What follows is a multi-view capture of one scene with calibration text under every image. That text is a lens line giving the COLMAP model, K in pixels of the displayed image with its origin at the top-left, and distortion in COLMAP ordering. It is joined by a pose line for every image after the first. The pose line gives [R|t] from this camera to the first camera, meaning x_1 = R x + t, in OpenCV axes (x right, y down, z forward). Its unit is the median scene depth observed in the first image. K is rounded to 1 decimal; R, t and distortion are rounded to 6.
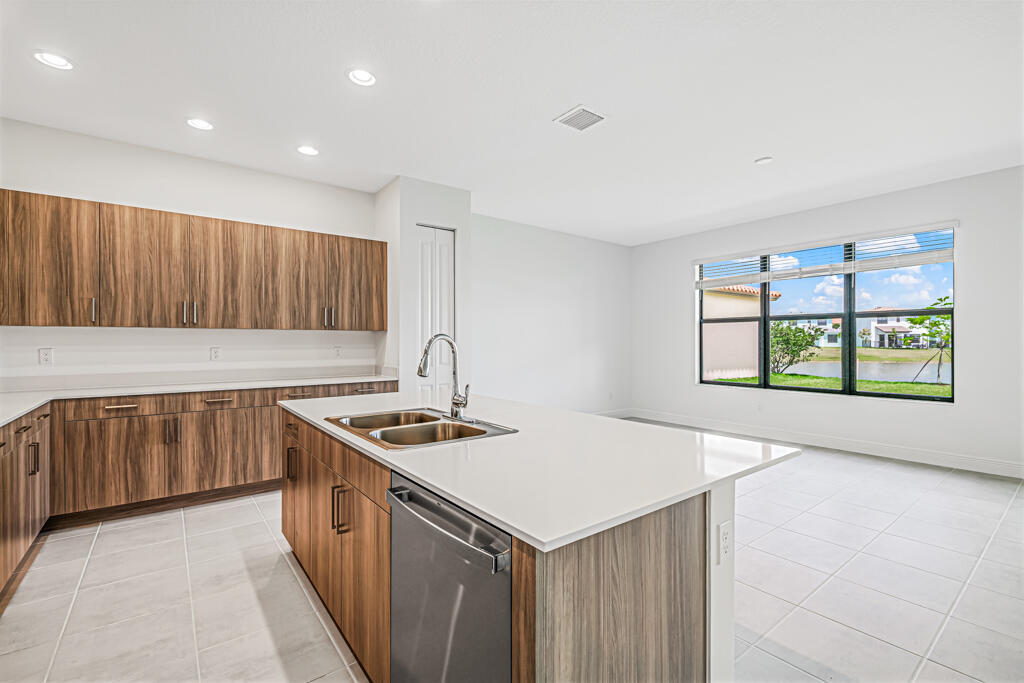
lens RADIAL K [[452.8, 0, 511.4], [0, 452.8, 342.6], [0, 0, 1]] dist [0.003690, -0.001026]
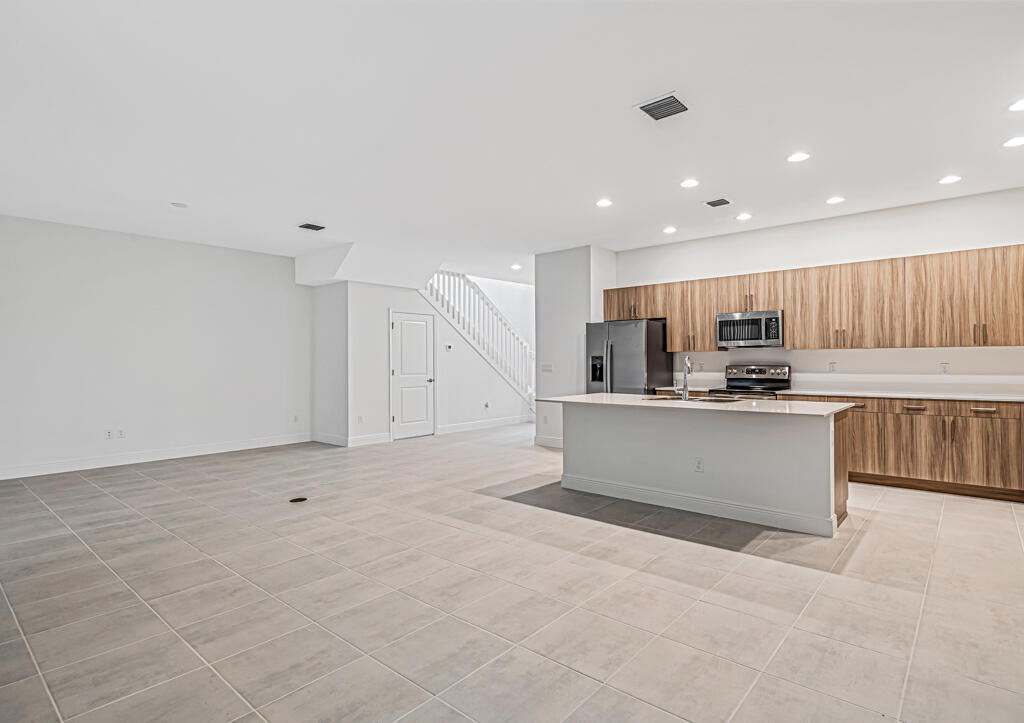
lens RADIAL K [[522.1, 0, 542.2], [0, 522.1, 363.6], [0, 0, 1]] dist [0.005270, -0.000418]
pose [[-0.972173, 0.009662, -0.234065, 0.596037], [0.008152, 0.999939, 0.007420, -0.005570], [0.234123, 0.005306, -0.972193, 1.800876]]
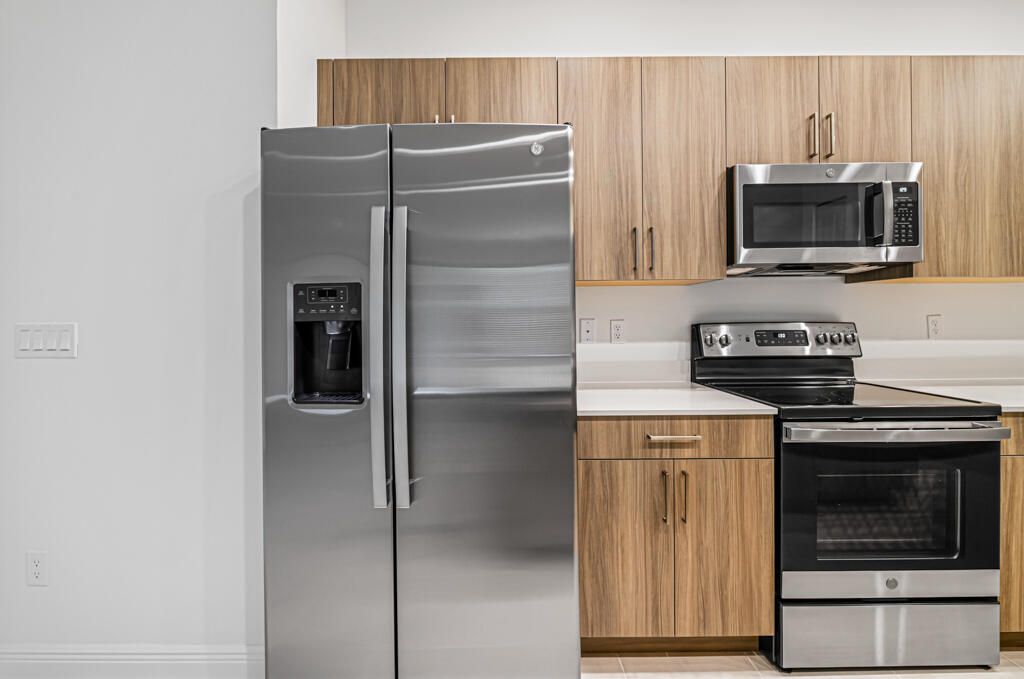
lens RADIAL K [[421.3, 0, 492.2], [0, 421.3, 321.5], [0, 0, 1]] dist [-0.002158, -0.000722]
pose [[-0.601741, 0.010790, -0.798618, 0.120338], [0.008268, 0.999939, 0.007280, 0.012169], [0.798648, -0.002223, -0.601794, 0.233254]]
